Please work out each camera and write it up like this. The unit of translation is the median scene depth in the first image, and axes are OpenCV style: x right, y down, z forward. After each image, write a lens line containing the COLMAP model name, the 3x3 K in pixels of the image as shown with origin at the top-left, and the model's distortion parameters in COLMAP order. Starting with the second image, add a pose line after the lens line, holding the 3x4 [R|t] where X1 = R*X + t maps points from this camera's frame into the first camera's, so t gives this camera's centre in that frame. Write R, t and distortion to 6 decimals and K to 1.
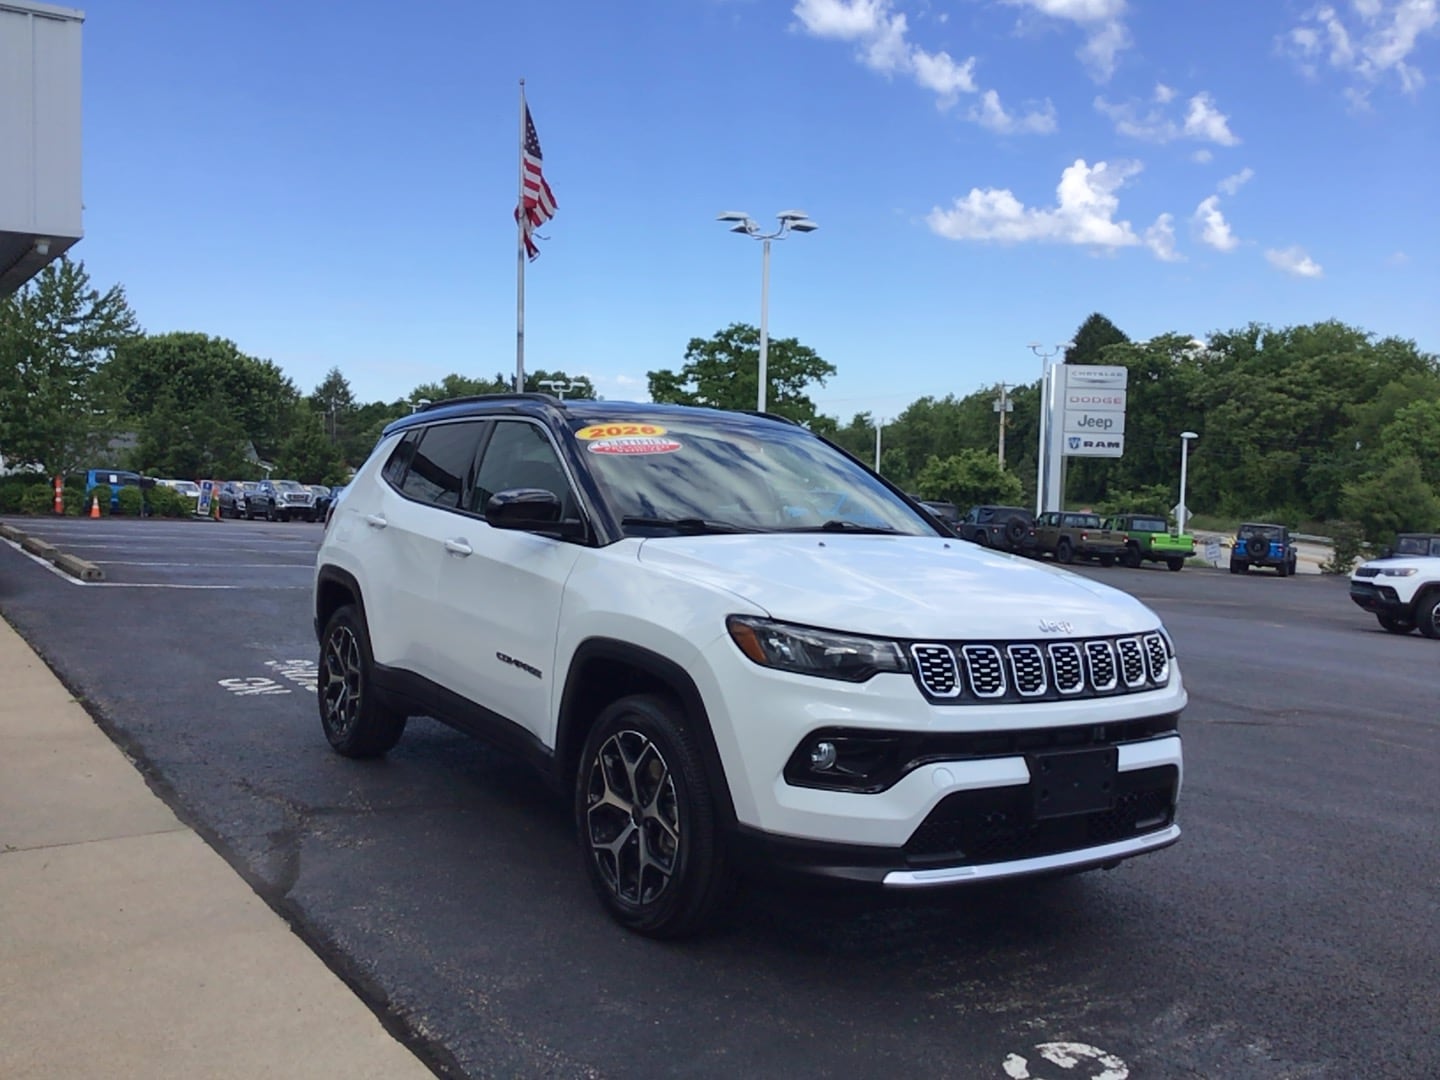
lens RADIAL K [[1374.8, 0, 716.0], [0, 1374.8, 515.9], [0, 0, 1]] dist [0.130125, -0.289745]
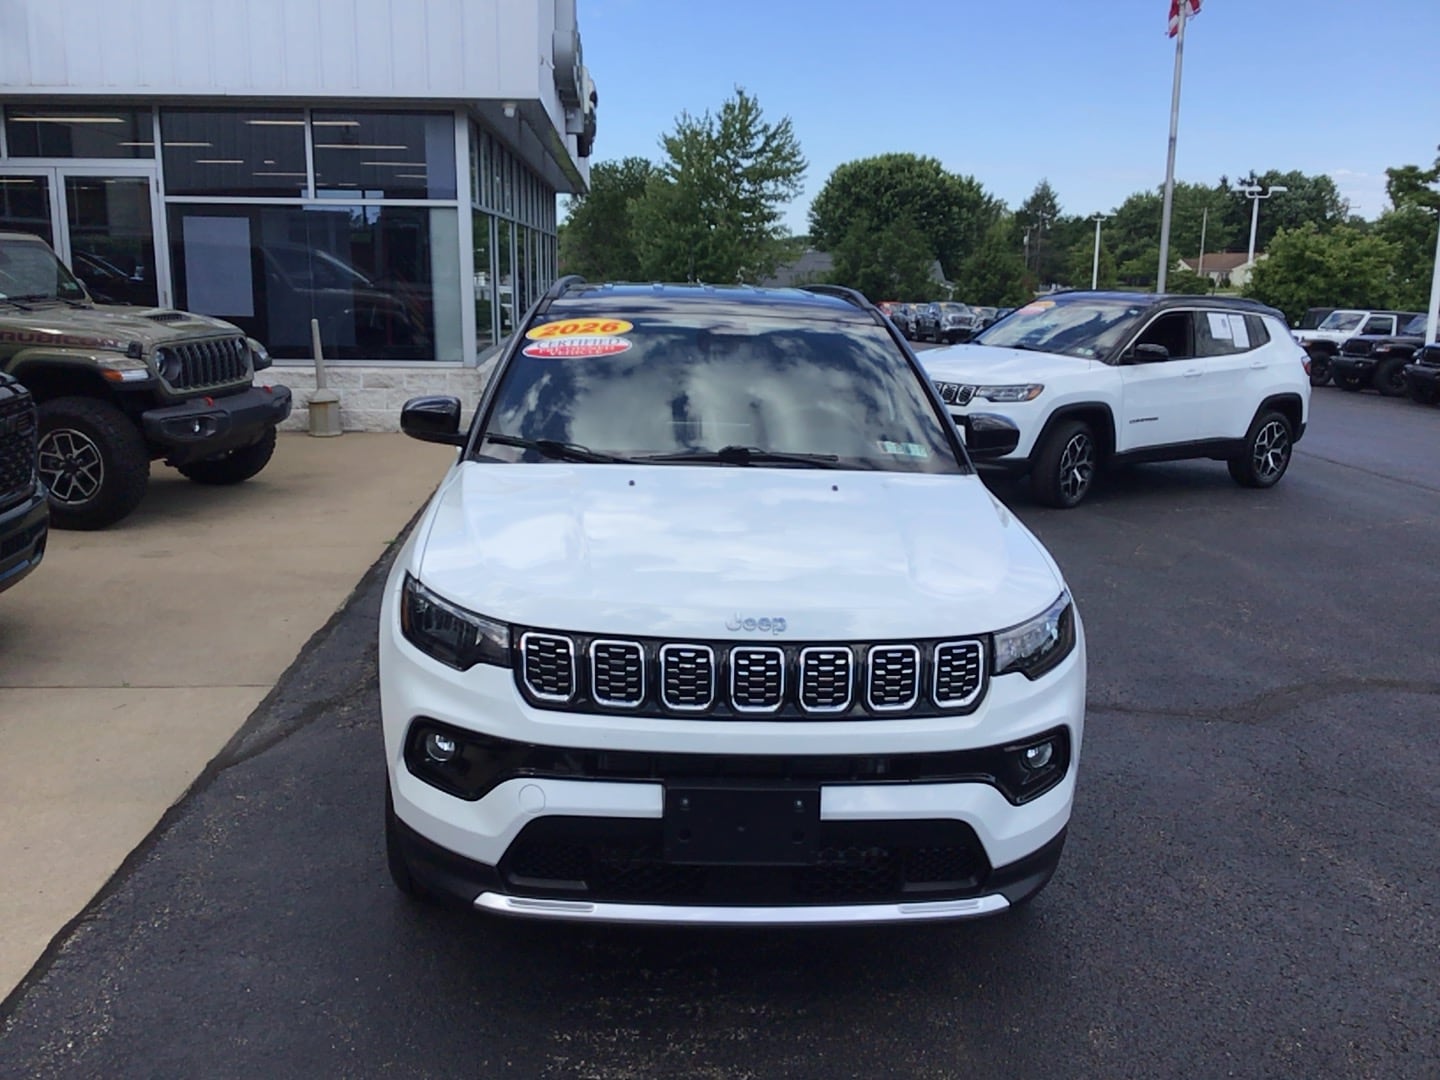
lens RADIAL K [[1374.8, 0, 716.0], [0, 1374.8, 515.9], [0, 0, 1]] dist [0.130125, -0.289745]
pose [[0.850427, 0.082134, -0.519642, 0.086725], [-0.010104, 0.990106, 0.139959, -0.012050], [0.525996, -0.113775, 0.842843, 0.049118]]
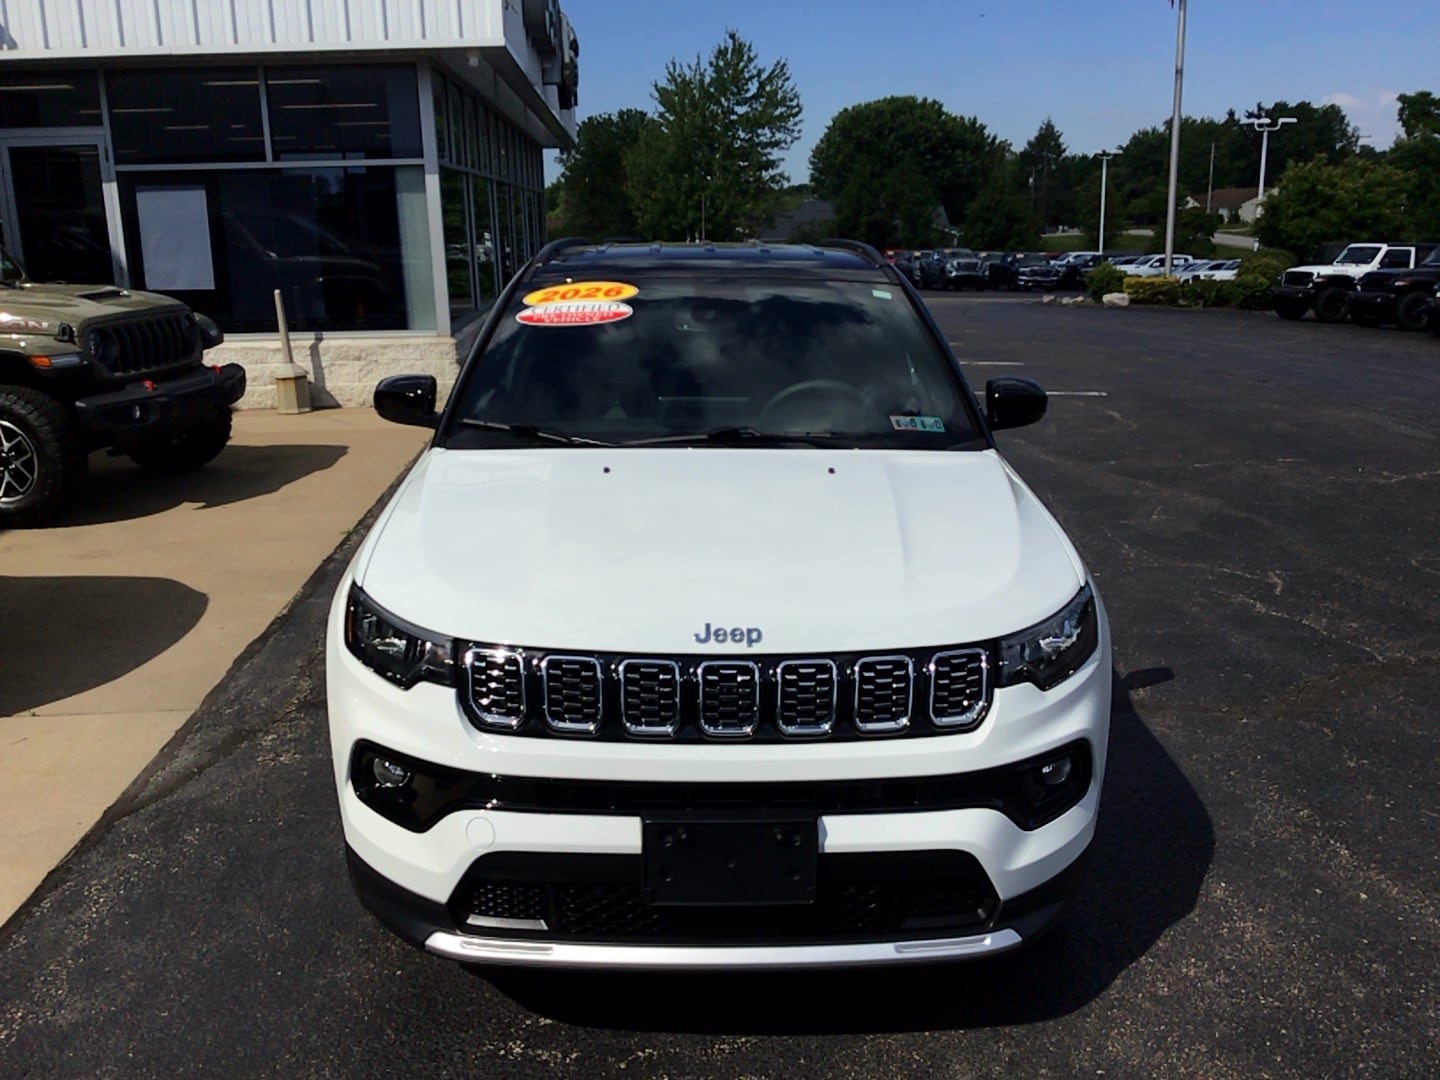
lens RADIAL K [[1363.8, 0, 720.0], [0, 1363.8, 540.0], [0, 0, 1]] dist [0.065659, -0.139655]
pose [[0.848811, 0.081664, -0.522352, 0.078854], [0.023097, 0.981328, 0.190951, -0.012809], [0.528192, -0.174146, 0.831075, 0.073140]]
